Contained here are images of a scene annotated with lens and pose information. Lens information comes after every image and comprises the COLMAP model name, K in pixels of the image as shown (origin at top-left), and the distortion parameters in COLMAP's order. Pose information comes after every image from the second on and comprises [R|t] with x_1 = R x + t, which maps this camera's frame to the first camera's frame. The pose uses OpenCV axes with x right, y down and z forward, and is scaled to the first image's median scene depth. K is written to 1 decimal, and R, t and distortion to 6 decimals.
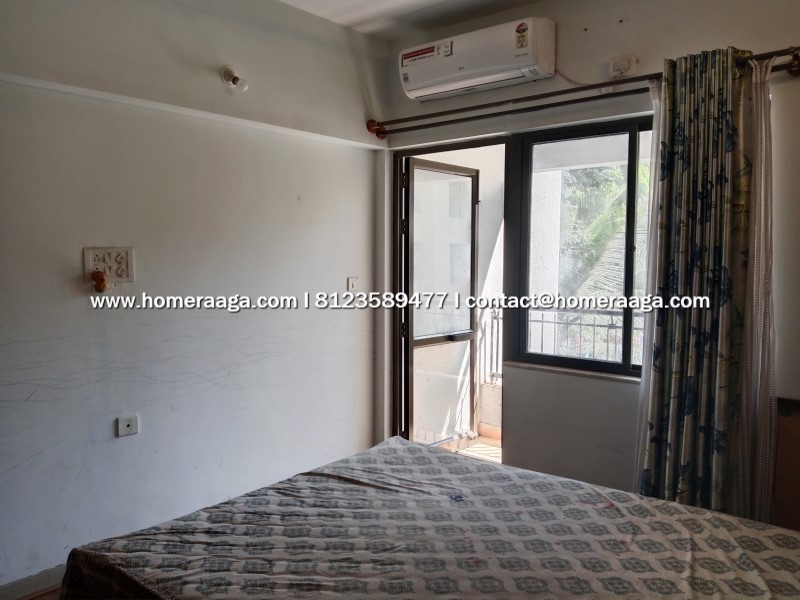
lens RADIAL K [[634.5, 0, 400.0], [0, 634.5, 300.0], [0, 0, 1]] dist [0.077309, -0.133779]
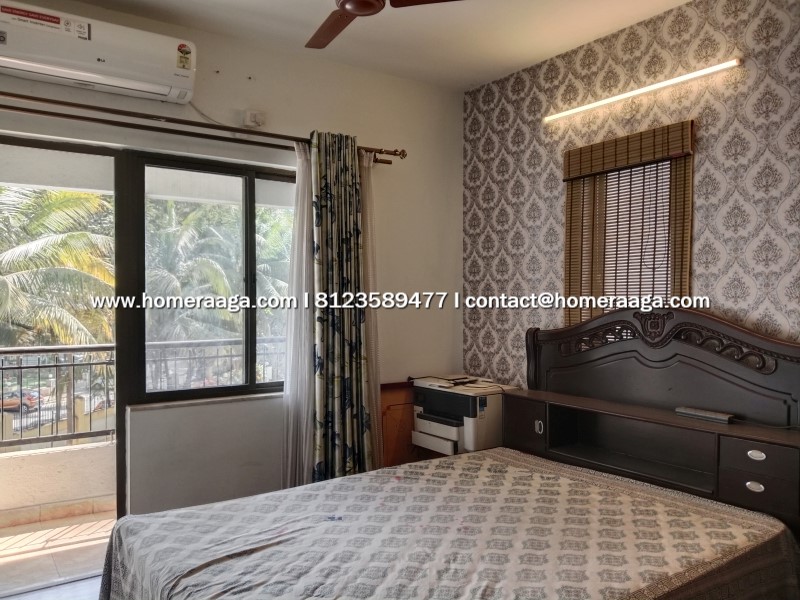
lens RADIAL K [[634.5, 0, 400.0], [0, 634.5, 300.0], [0, 0, 1]] dist [0.077309, -0.133779]
pose [[0.277057, -0.004663, 0.960842, -0.823626], [0.070164, 0.997417, -0.015392, -0.012844], [-0.958288, 0.071681, 0.276669, 0.569775]]
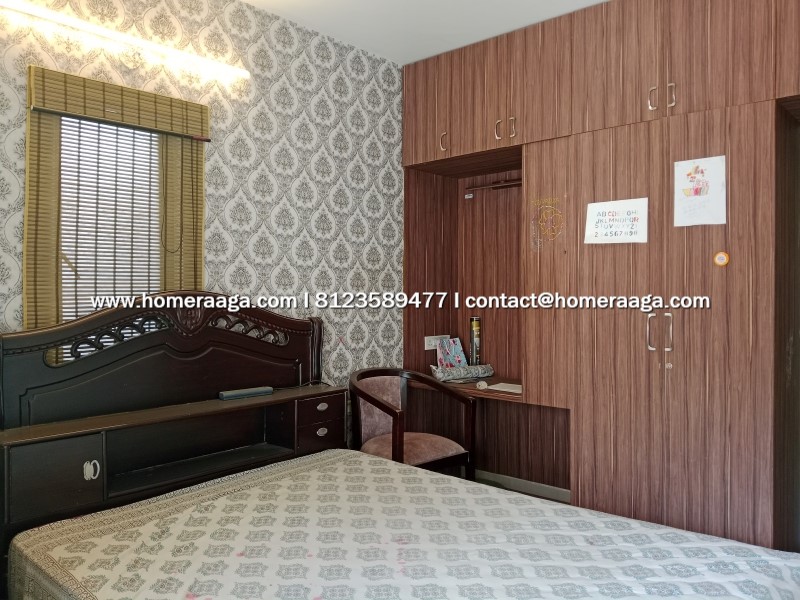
lens RADIAL K [[634.5, 0, 400.0], [0, 634.5, 300.0], [0, 0, 1]] dist [0.077309, -0.133779]
pose [[-0.998858, -0.003170, 0.047663, 0.052887], [0.000891, 0.996387, 0.084925, -0.069332], [-0.047760, 0.084871, -0.995247, 1.553488]]
